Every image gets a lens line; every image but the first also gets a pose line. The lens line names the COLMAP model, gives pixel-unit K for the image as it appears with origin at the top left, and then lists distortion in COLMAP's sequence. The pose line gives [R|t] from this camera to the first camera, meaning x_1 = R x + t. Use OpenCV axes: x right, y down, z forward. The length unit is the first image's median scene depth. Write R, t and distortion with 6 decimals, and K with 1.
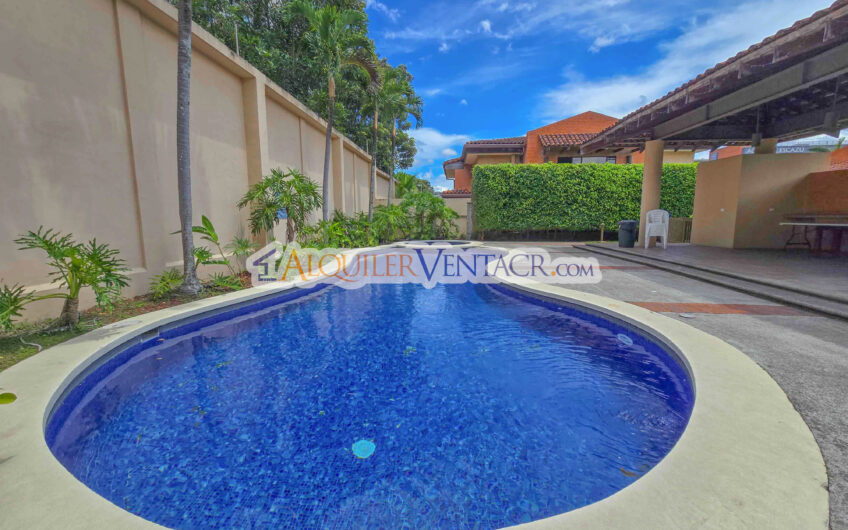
lens RADIAL K [[346.4, 0, 427.1], [0, 346.4, 263.5], [0, 0, 1]] dist [-0.002195, 0.000486]
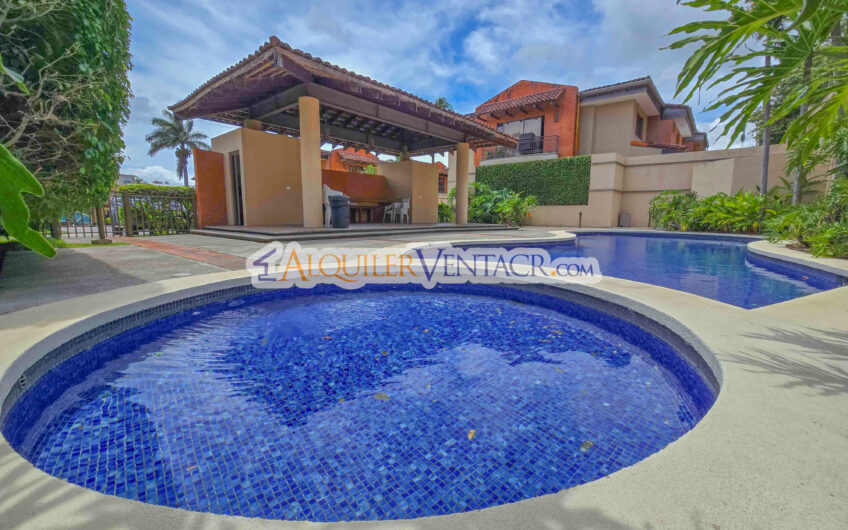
lens RADIAL K [[346.4, 0, 427.1], [0, 346.4, 263.5], [0, 0, 1]] dist [-0.002195, 0.000486]
pose [[-0.811203, -0.082651, 0.578894, -0.061740], [0.075259, 0.966972, 0.243519, -0.107250], [-0.579902, 0.241111, -0.778190, 1.098132]]
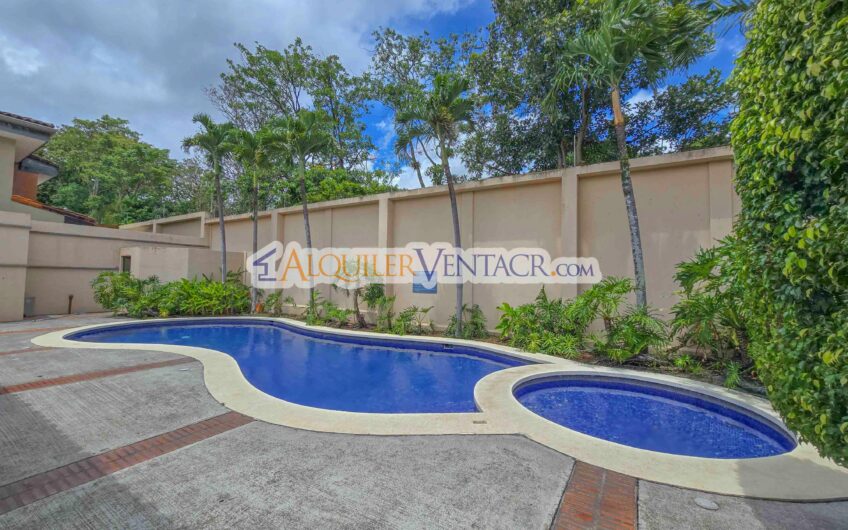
lens RADIAL K [[346.4, 0, 427.1], [0, 346.4, 263.5], [0, 0, 1]] dist [-0.002195, 0.000486]
pose [[-0.453842, -0.039265, -0.890217, 0.384971], [-0.133770, 0.990709, 0.024500, -0.163120], [0.880984, 0.130204, -0.454878, 0.968351]]
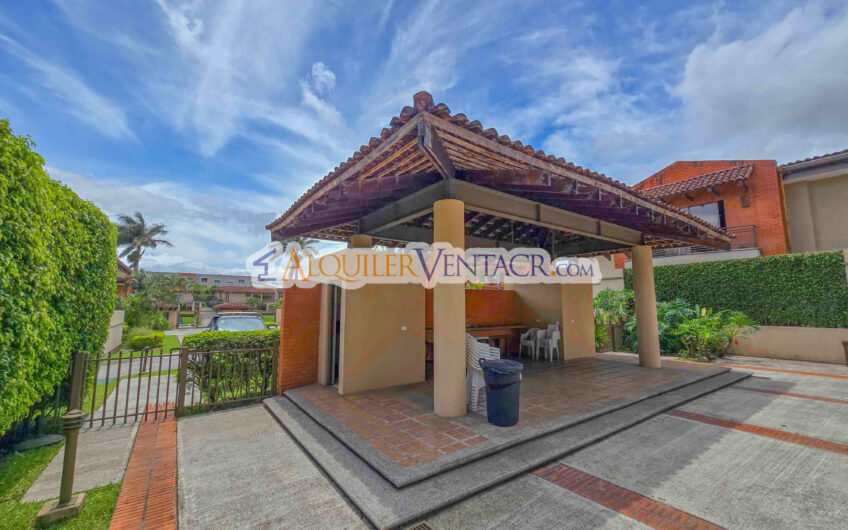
lens RADIAL K [[346.4, 0, 427.1], [0, 346.4, 263.5], [0, 0, 1]] dist [-0.002195, 0.000486]
pose [[-0.648892, 0.097396, 0.754622, 0.202435], [0.106609, 0.993628, -0.036572, -0.172471], [-0.753375, 0.056718, -0.655140, 0.956737]]
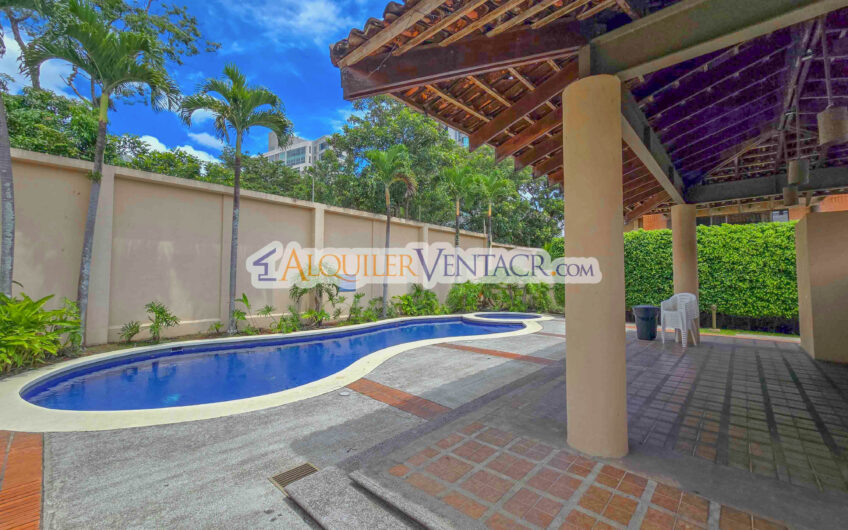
lens RADIAL K [[346.4, 0, 427.1], [0, 346.4, 263.5], [0, 0, 1]] dist [-0.002195, 0.000486]
pose [[0.792300, -0.020560, -0.609786, 0.468998], [-0.088538, 0.984979, -0.148248, -0.039142], [0.603674, 0.171446, 0.778578, 0.040708]]
